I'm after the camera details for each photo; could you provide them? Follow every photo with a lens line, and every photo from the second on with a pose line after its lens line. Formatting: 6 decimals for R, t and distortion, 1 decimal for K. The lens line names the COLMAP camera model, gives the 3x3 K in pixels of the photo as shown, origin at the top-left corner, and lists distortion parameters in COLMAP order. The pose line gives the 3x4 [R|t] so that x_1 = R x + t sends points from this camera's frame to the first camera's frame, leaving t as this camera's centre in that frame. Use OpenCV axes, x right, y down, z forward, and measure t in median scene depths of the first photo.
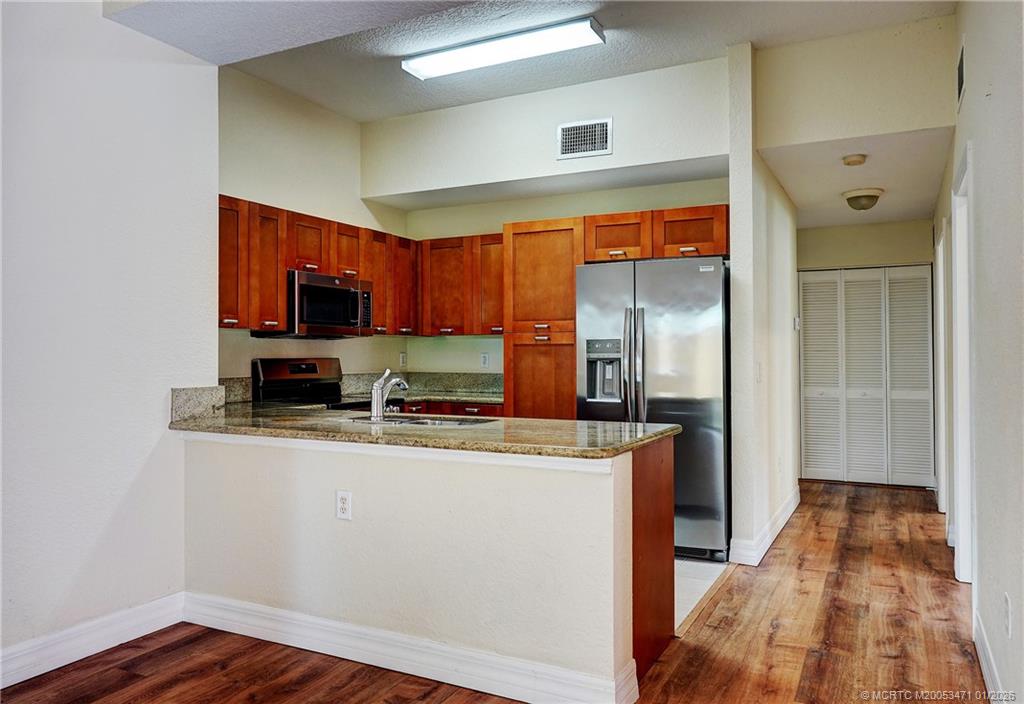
lens RADIAL K [[751.2, 0, 513.7], [0, 751.2, 338.7], [0, 0, 1]] dist [0.001519, 0.000656]
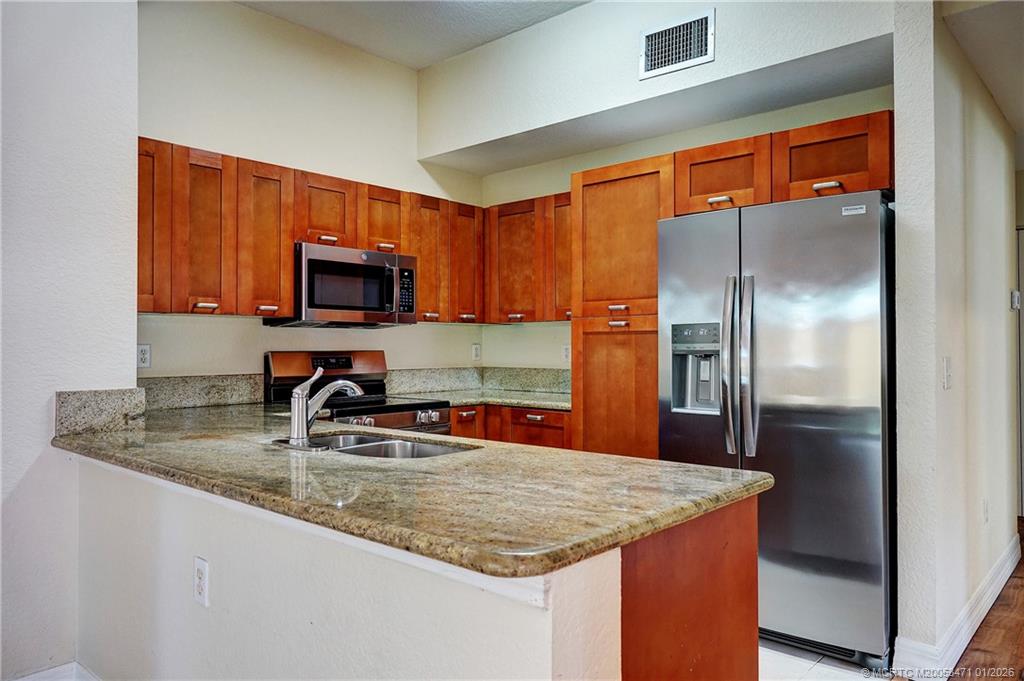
lens RADIAL K [[701.8, 0, 512.0], [0, 701.8, 340.5], [0, 0, 1]] dist [0.001660, -0.000427]
pose [[0.966227, -0.004450, -0.257655, 0.118442], [0.007709, 0.999903, 0.011641, 0.007455], [0.257578, -0.013234, 0.966167, 0.317518]]
